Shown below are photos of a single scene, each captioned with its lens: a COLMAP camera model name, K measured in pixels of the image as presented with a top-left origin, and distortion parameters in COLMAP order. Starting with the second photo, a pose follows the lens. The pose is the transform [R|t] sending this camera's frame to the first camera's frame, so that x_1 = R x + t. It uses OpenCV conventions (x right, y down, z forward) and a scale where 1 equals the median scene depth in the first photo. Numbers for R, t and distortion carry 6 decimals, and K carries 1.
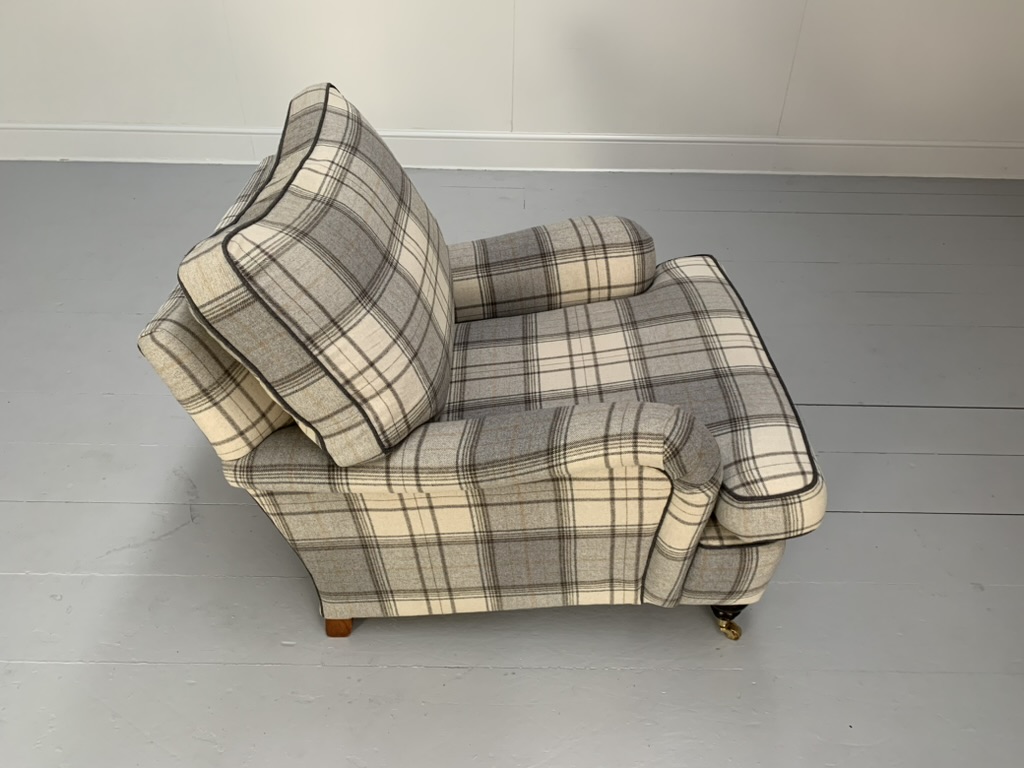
lens RADIAL K [[788.9, 0, 520.7], [0, 788.9, 375.1], [0, 0, 1]] dist [0.104428, -0.178783]
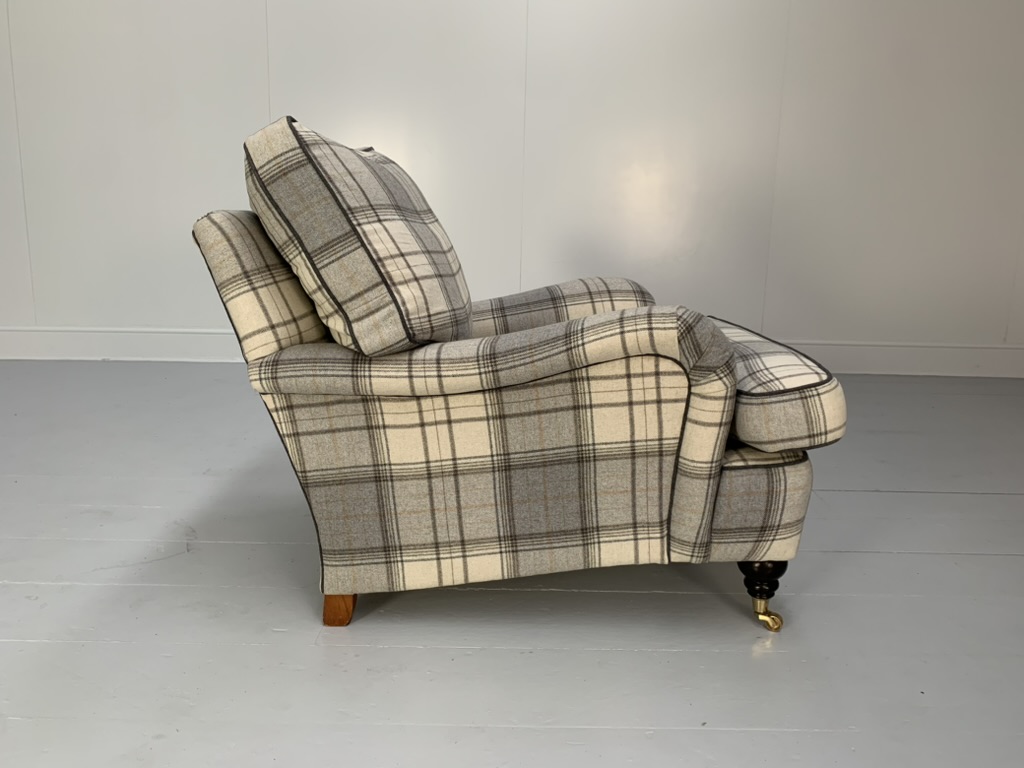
lens RADIAL K [[788.9, 0, 517.7], [0, 788.9, 380.2], [0, 0, 1]] dist [0.104428, -0.178783]
pose [[0.999996, -0.000515, -0.002801, -0.024157], [-0.000723, 0.905329, -0.424709, 0.544033], [0.002755, 0.424710, 0.905325, 0.079015]]
